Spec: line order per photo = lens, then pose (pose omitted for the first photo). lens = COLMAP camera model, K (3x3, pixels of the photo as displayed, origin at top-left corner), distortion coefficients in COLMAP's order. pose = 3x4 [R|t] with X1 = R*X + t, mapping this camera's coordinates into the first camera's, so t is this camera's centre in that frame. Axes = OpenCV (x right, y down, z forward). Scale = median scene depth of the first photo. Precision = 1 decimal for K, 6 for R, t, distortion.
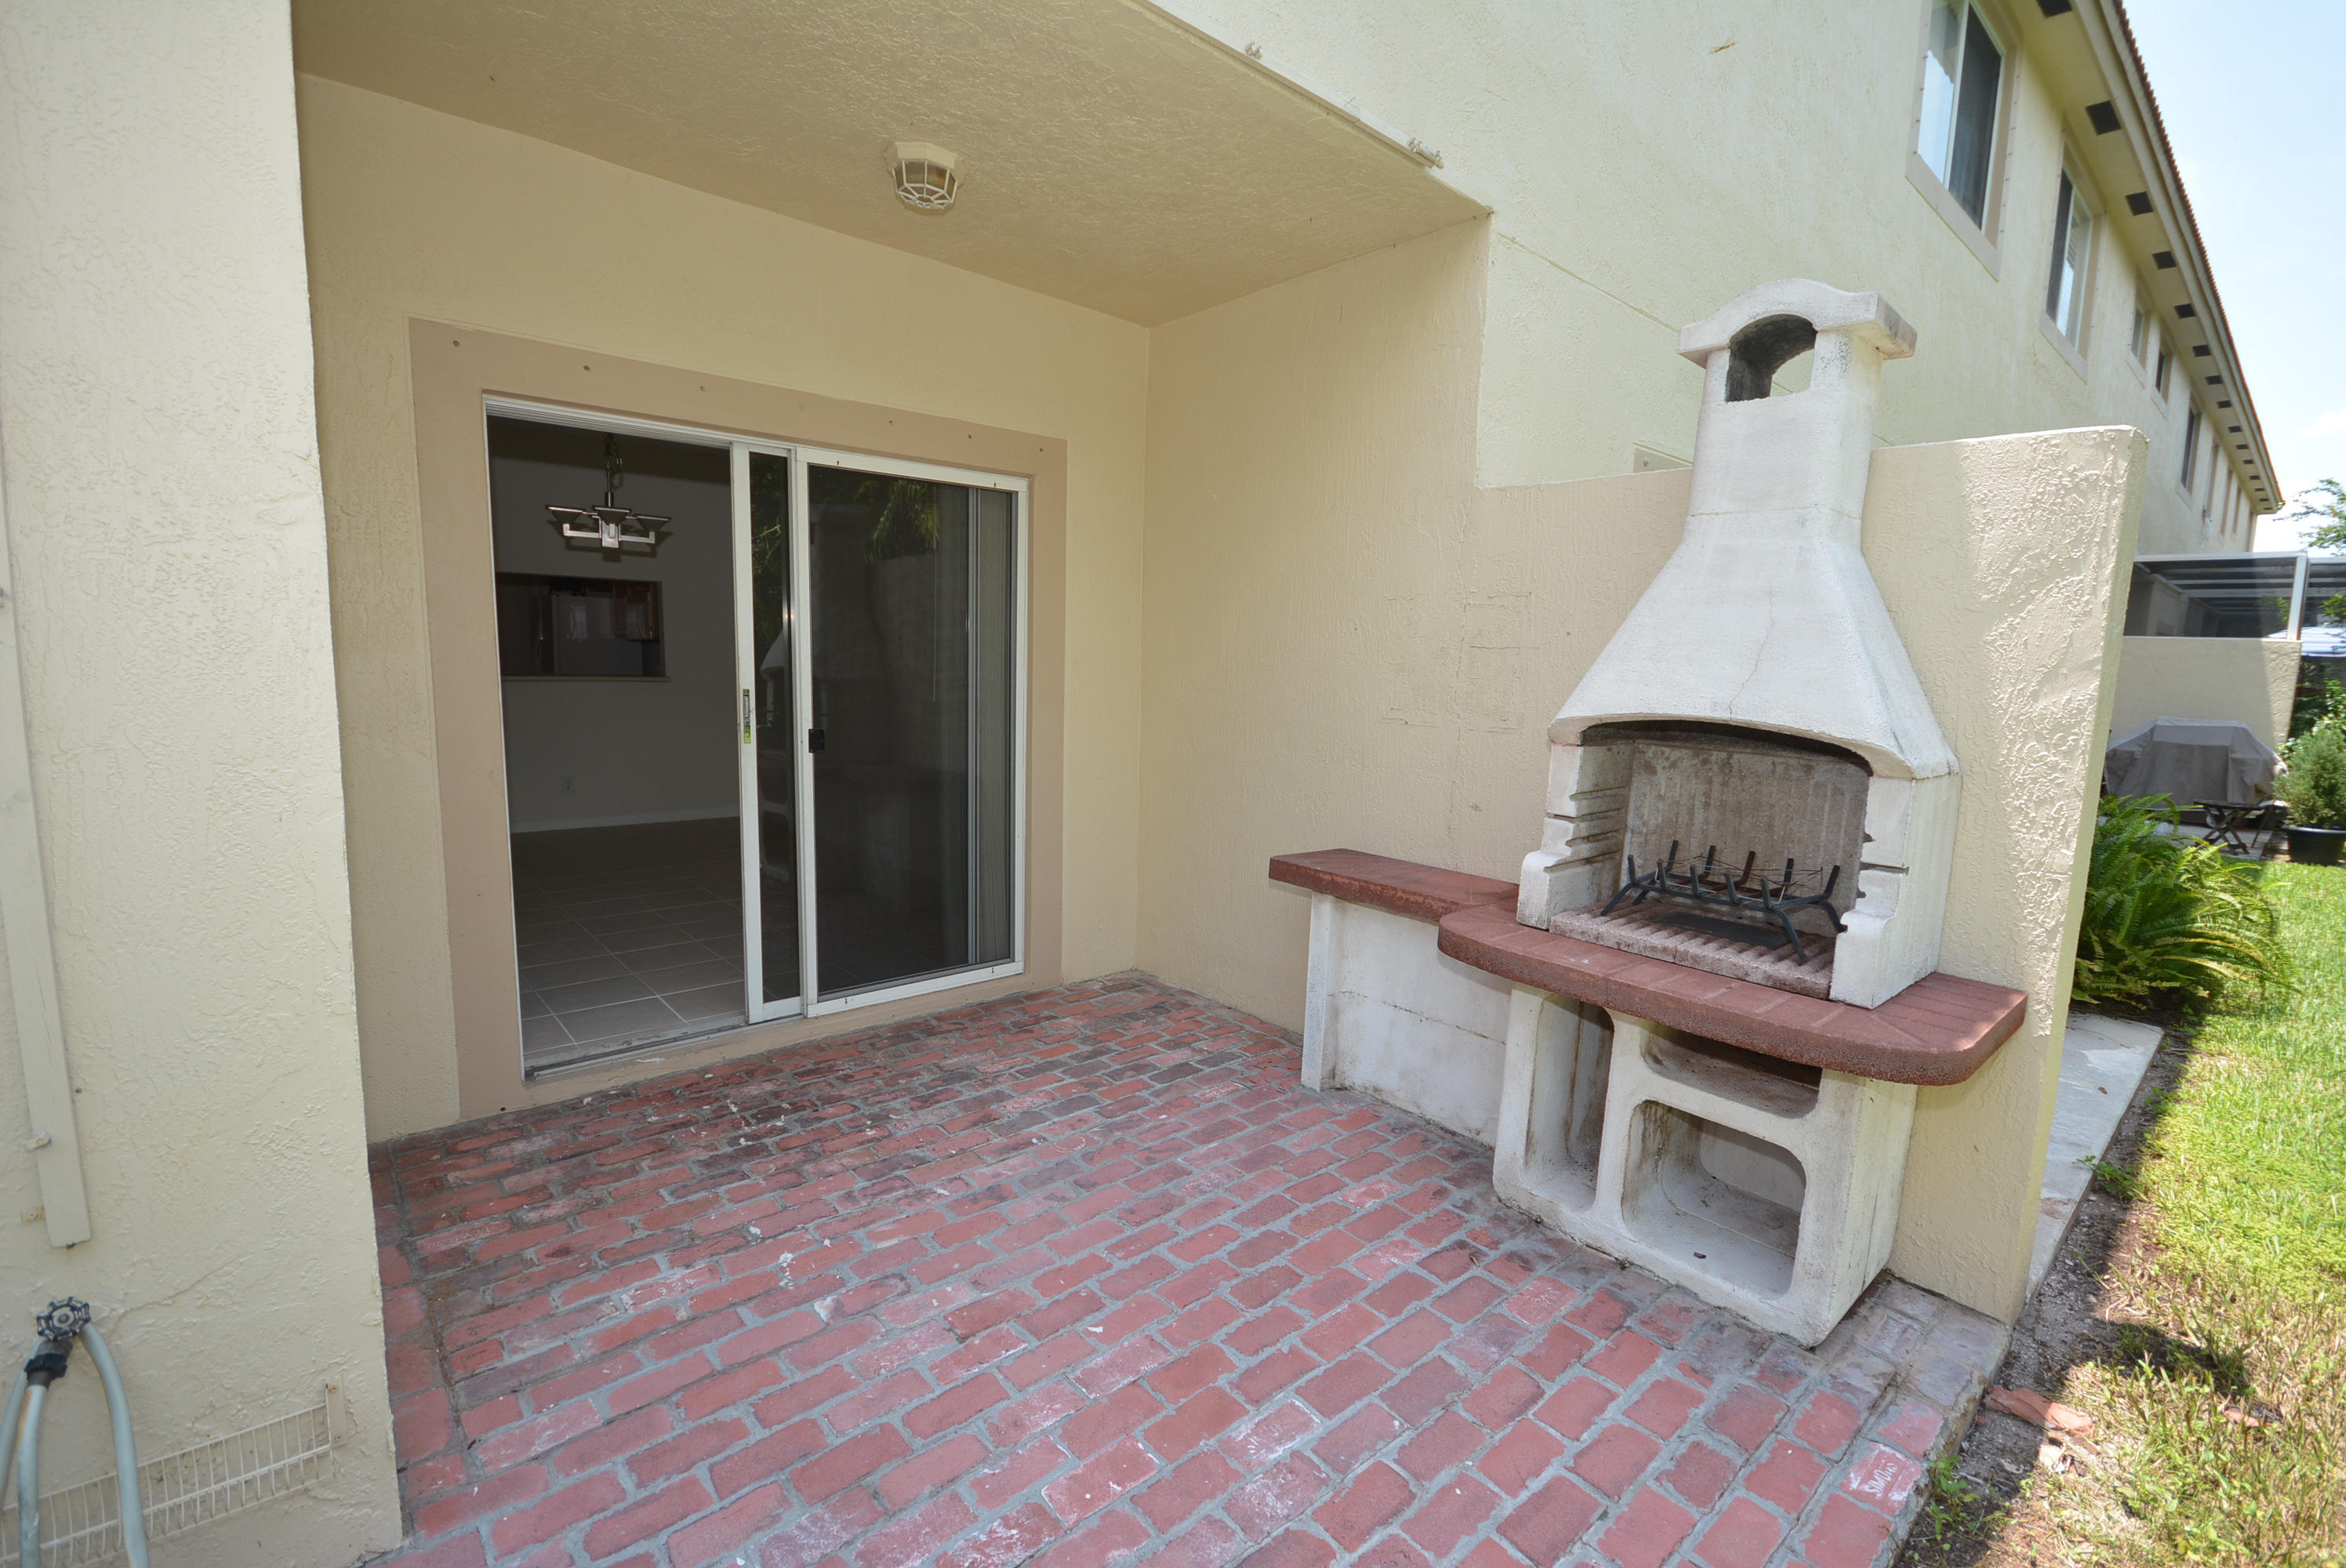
lens RADIAL K [[1033.1, 0, 1173.0], [0, 1033.1, 784.0], [0, 0, 1]] dist [-0.002742, -0.000354]
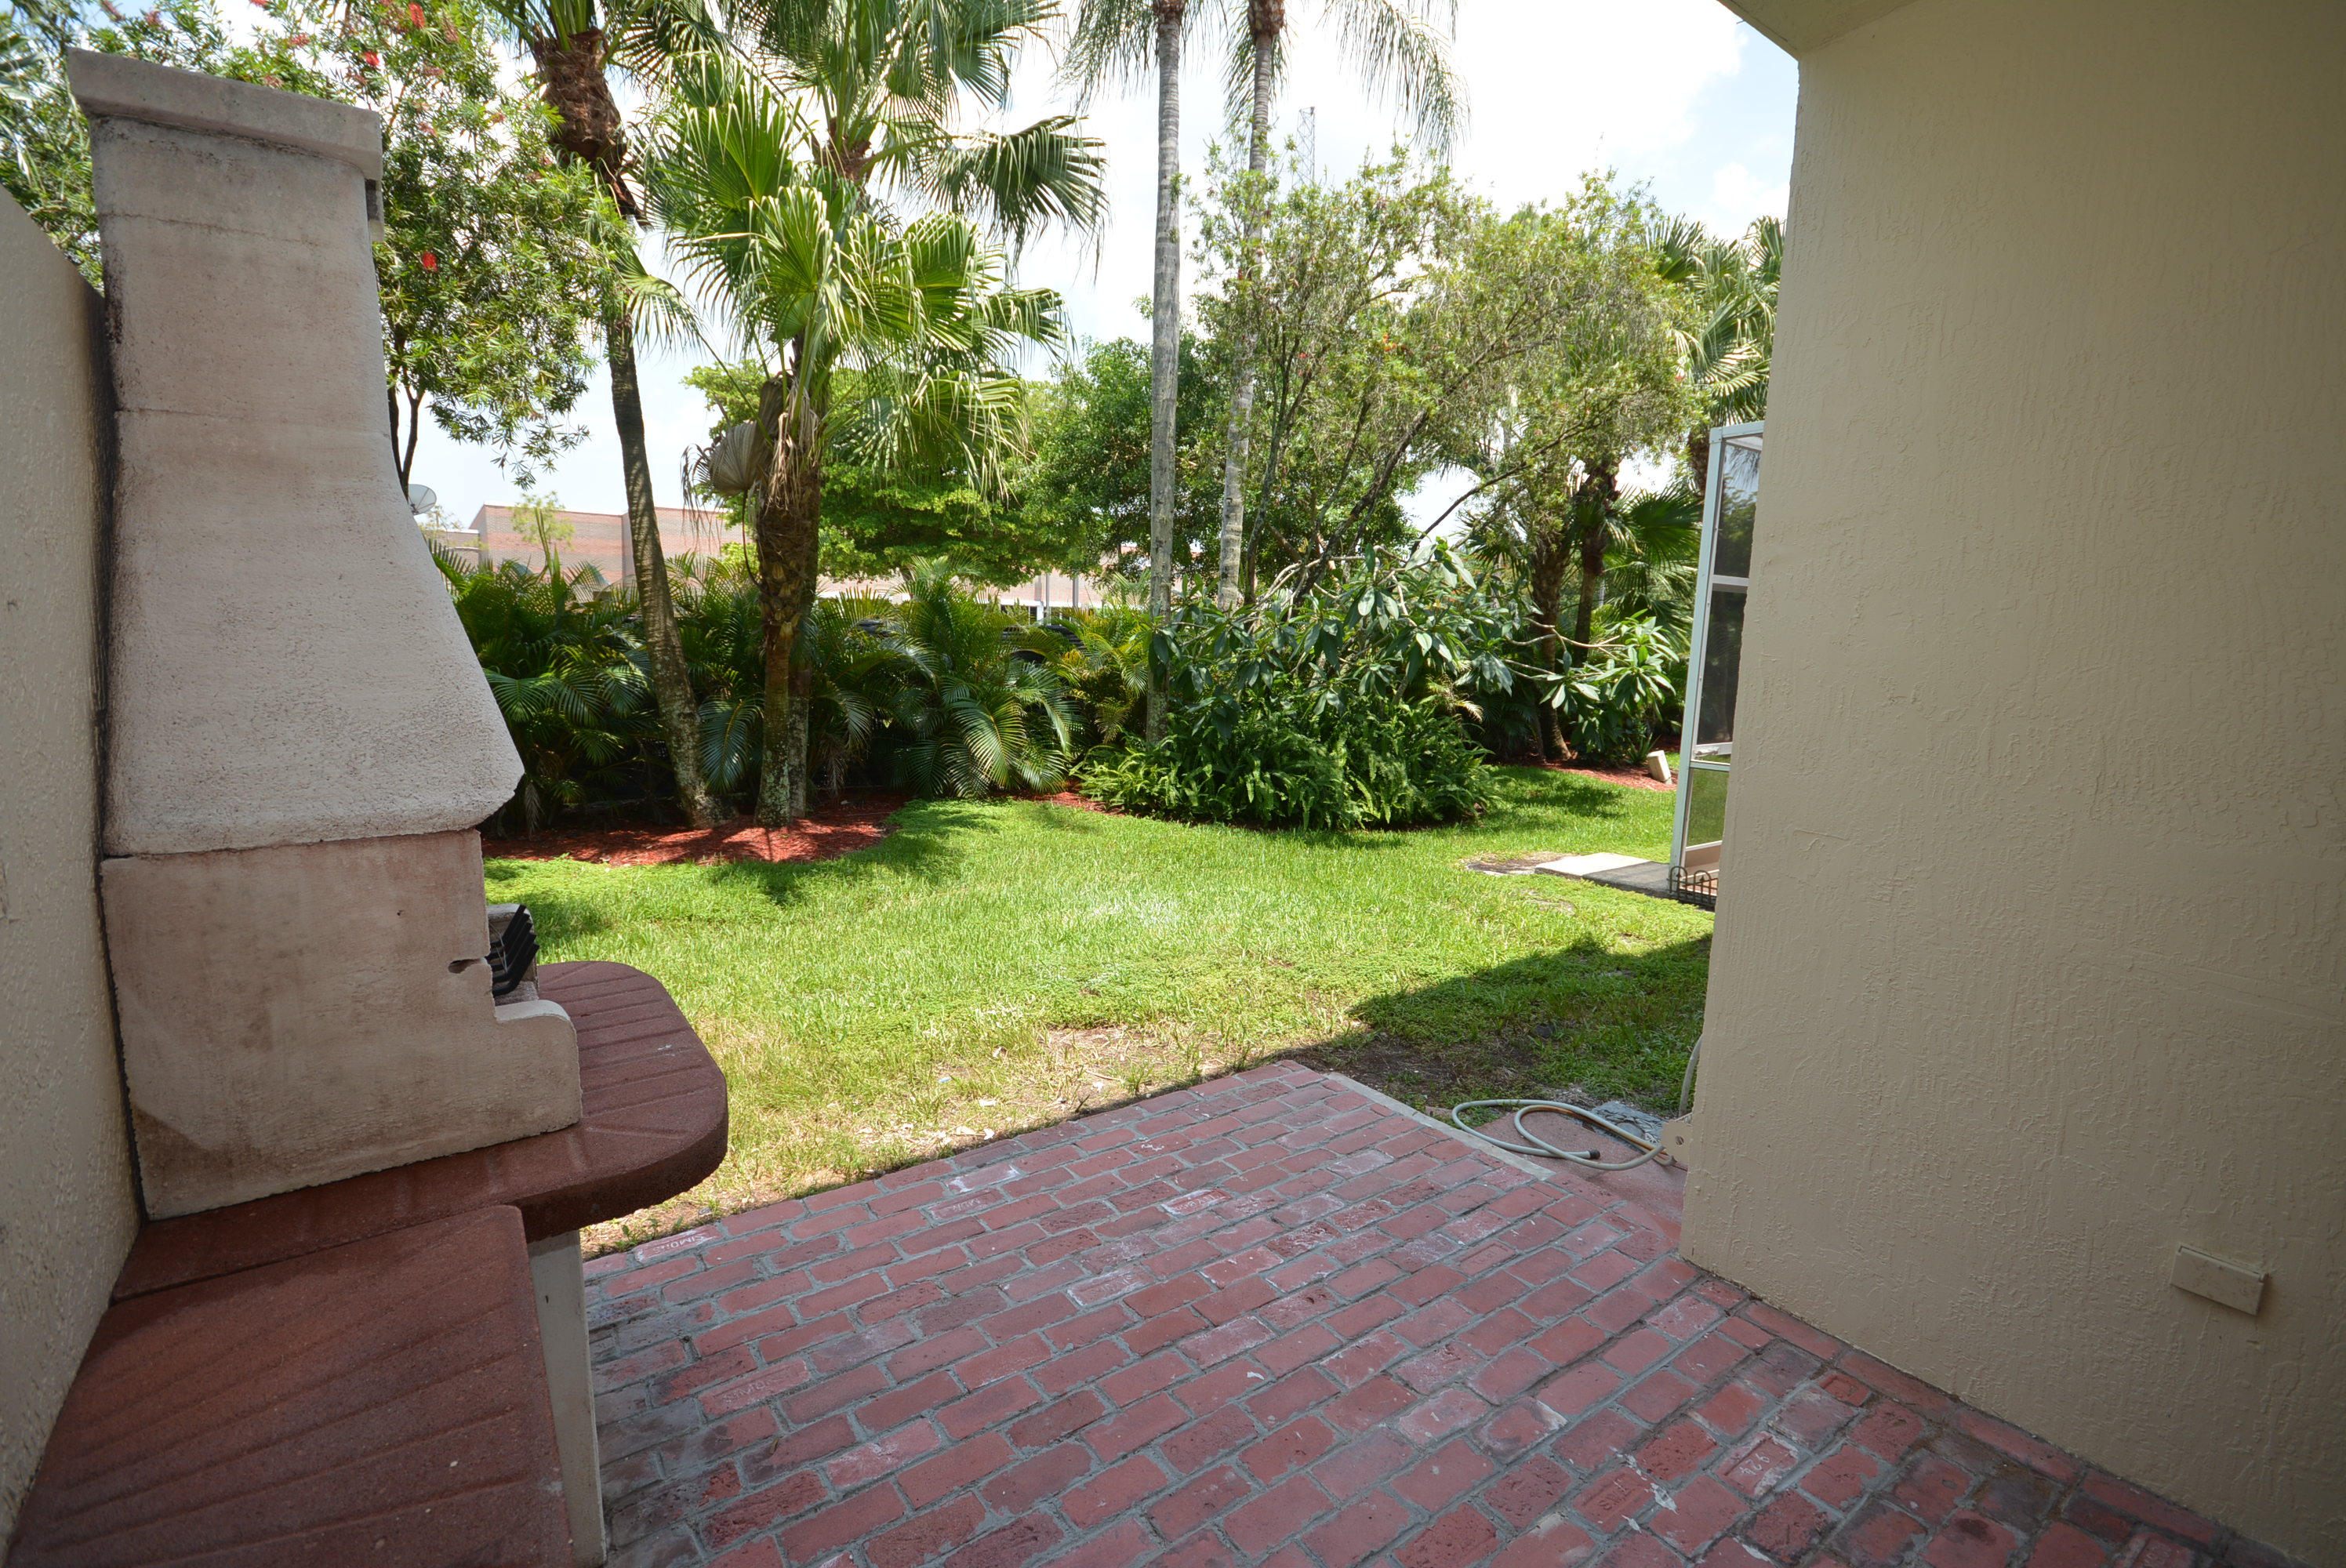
lens RADIAL K [[1033.1, 0, 1173.0], [0, 1033.1, 784.0], [0, 0, 1]] dist [-0.002742, -0.000354]
pose [[-0.993285, -0.064923, 0.095765, -0.044274], [-0.037814, 0.964432, 0.261612, -0.211383], [-0.109343, 0.256234, -0.960410, 1.430616]]
